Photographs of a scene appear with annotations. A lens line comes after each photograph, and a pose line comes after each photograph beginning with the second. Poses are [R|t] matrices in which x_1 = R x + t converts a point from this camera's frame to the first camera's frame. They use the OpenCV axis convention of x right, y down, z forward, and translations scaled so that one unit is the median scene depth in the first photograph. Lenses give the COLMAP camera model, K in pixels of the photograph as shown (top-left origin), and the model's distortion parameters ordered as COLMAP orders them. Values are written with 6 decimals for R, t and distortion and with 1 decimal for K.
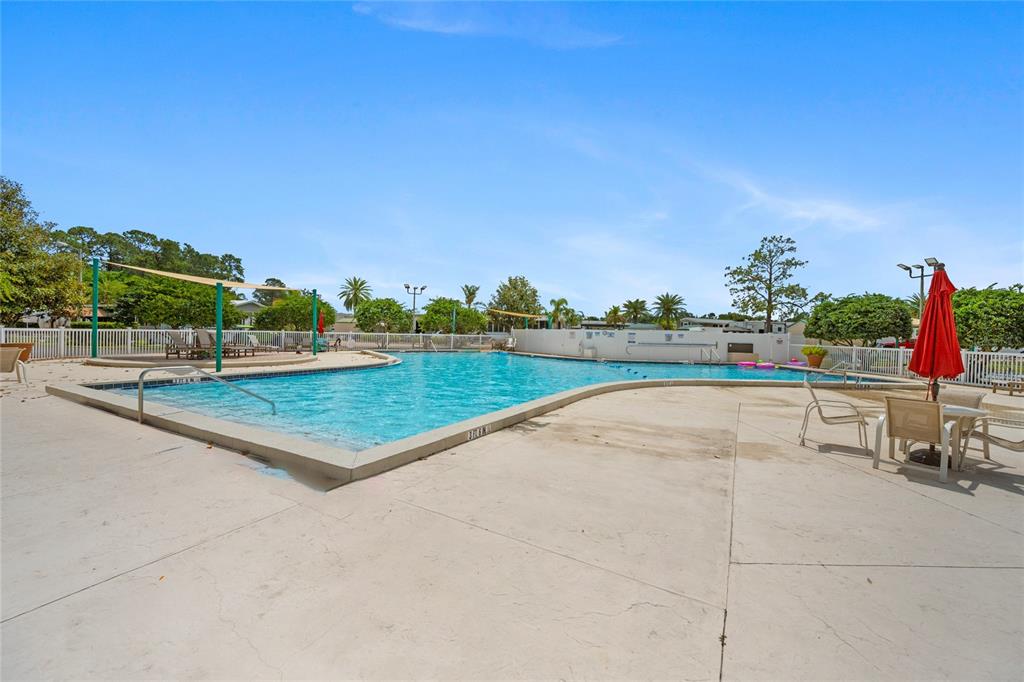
lens RADIAL K [[423.6, 0, 509.2], [0, 423.6, 342.9], [0, 0, 1]] dist [-0.004177, -0.000165]
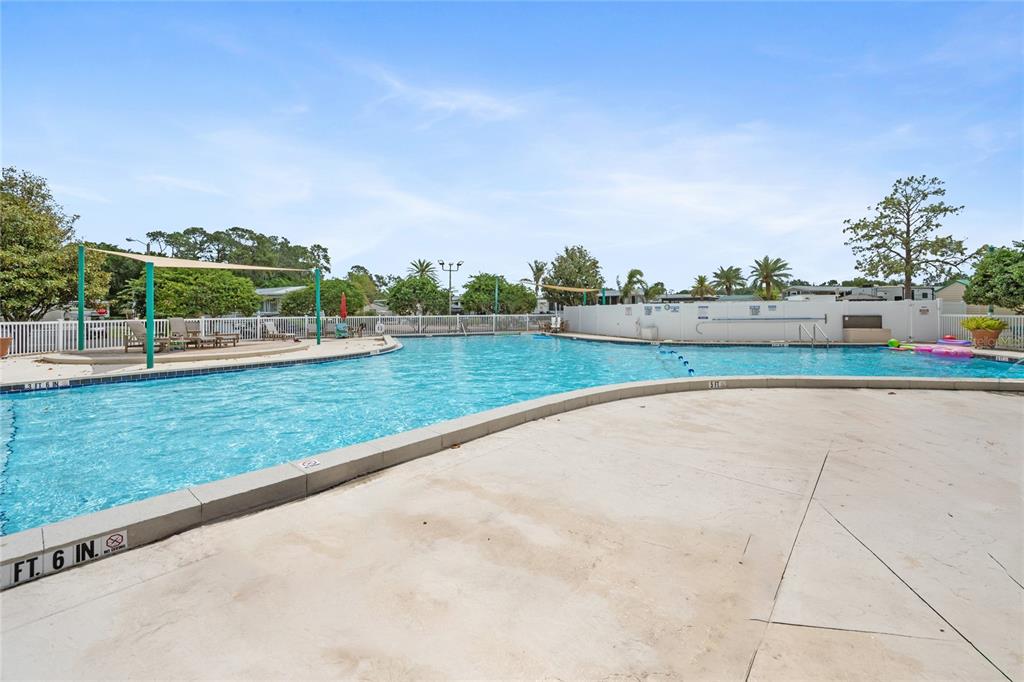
lens RADIAL K [[423.6, 0, 525.1], [0, 423.6, 317.5], [0, 0, 1]] dist [-0.004177, -0.000165]
pose [[0.981308, -0.028176, -0.190372, 0.068496], [0.026230, 0.999575, -0.012732, -0.000740], [0.190650, 0.007500, 0.981629, 0.103381]]
